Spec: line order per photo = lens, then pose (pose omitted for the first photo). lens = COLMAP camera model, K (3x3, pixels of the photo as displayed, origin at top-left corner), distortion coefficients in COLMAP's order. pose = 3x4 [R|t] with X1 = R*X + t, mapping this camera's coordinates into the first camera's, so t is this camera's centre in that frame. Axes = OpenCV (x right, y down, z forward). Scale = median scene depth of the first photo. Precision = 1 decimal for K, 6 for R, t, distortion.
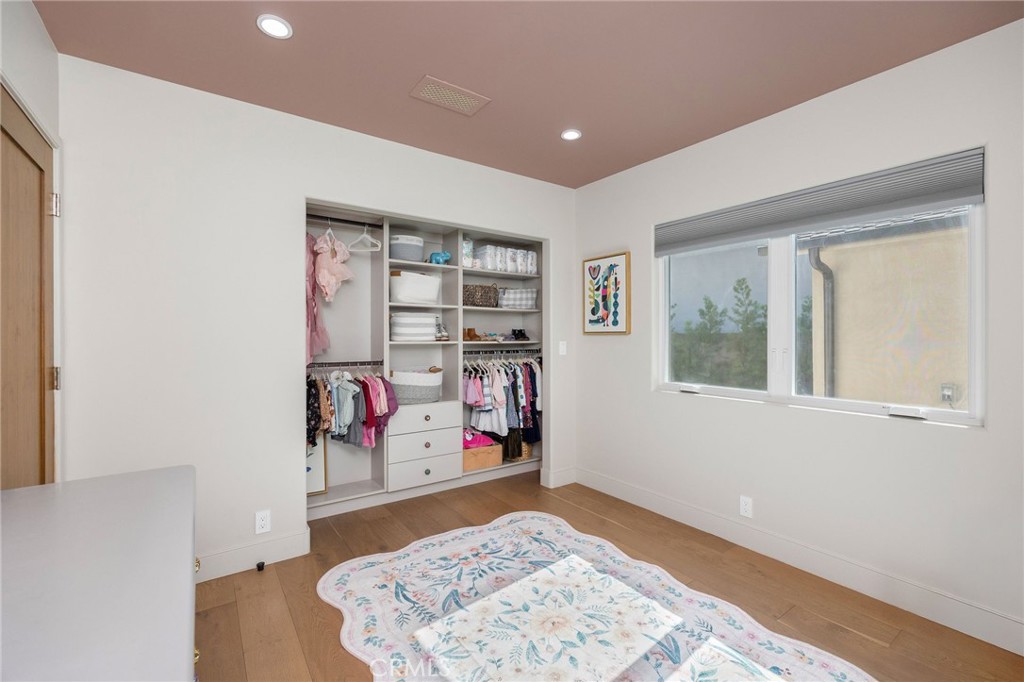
lens RADIAL K [[442.3, 0, 511.5], [0, 442.3, 336.8], [0, 0, 1]] dist [-0.001159, -0.000096]
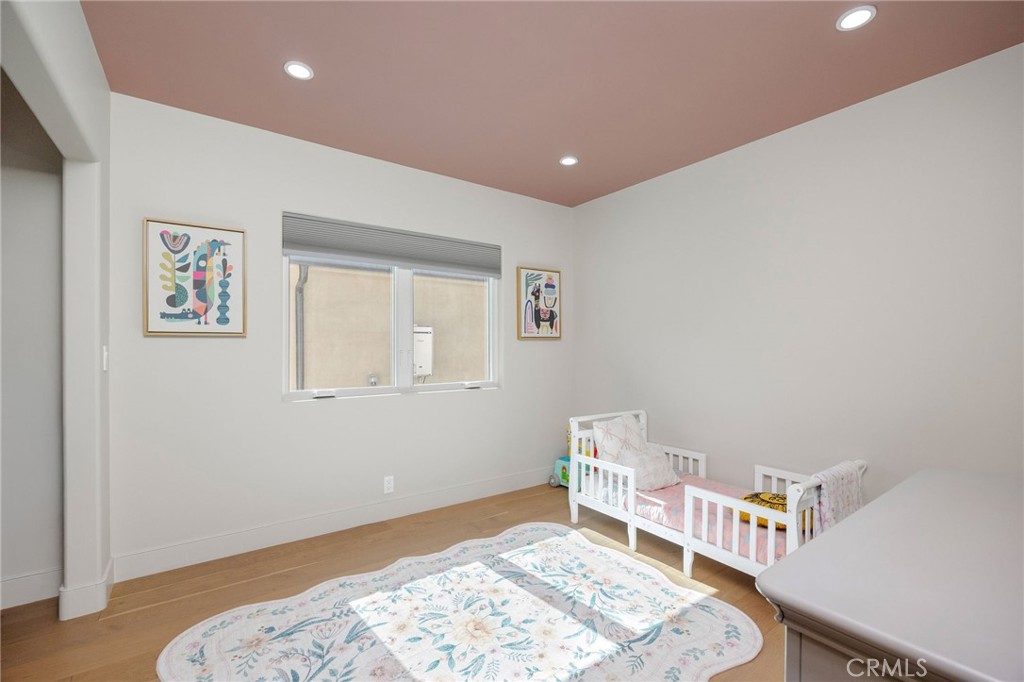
lens RADIAL K [[438.4, 0, 512.0], [0, 438.4, 341.0], [0, 0, 1]] dist [-0.002595, -0.000306]
pose [[-0.000686, 0.011931, 0.999929, -0.502215], [0.003193, 0.999924, -0.011929, 0.012904], [-0.999995, 0.003184, -0.000724, 0.524317]]
